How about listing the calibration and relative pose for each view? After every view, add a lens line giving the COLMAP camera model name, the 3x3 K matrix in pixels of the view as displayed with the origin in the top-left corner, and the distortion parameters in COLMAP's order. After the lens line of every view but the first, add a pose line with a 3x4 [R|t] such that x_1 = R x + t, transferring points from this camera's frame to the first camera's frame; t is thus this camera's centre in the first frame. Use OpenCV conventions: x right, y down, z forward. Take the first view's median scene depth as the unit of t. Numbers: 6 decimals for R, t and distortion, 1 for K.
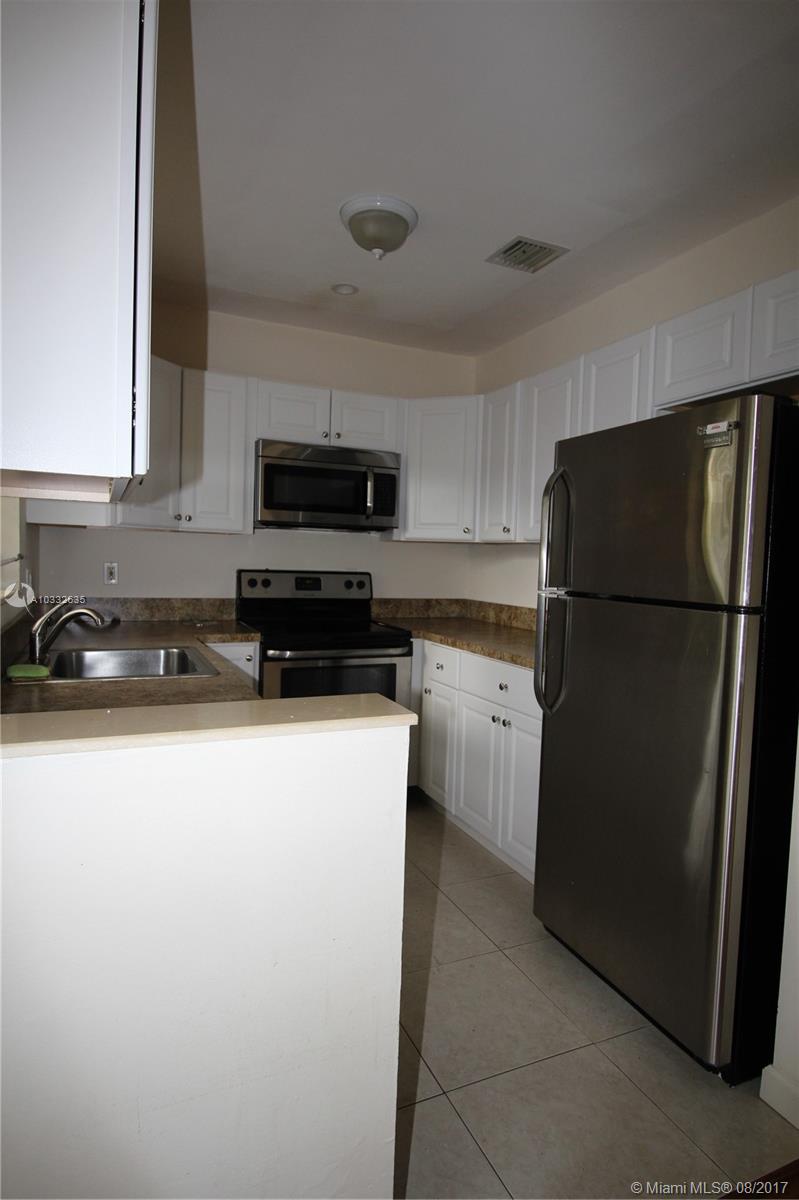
lens RADIAL K [[668.8, 0, 398.0], [0, 668.8, 593.0], [0, 0, 1]] dist [0.000624, 0.000148]
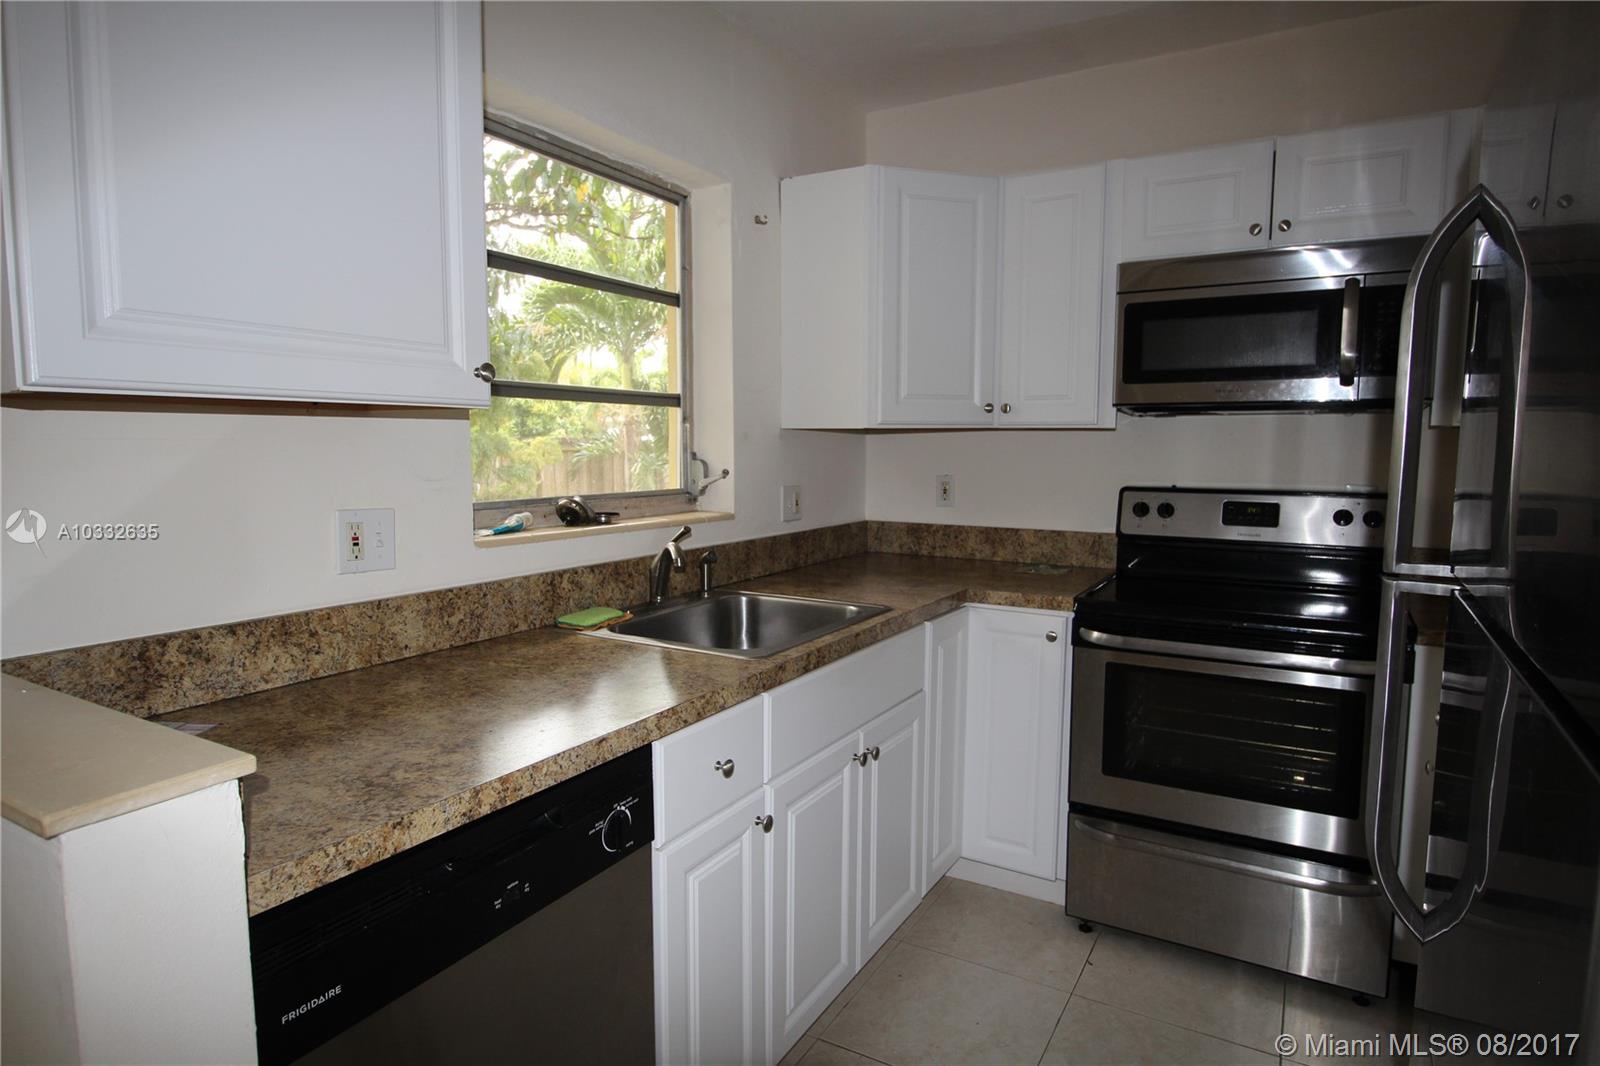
lens RADIAL K [[891.7, 0, 798.5], [0, 891.7, 495.8], [0, 0, 1]] dist [0.000624, 0.000148]
pose [[0.576681, 0.017174, -0.816789, 0.257782], [-0.030058, 0.999548, -0.000205, -0.018370], [0.816416, 0.024669, 0.576937, 0.307782]]
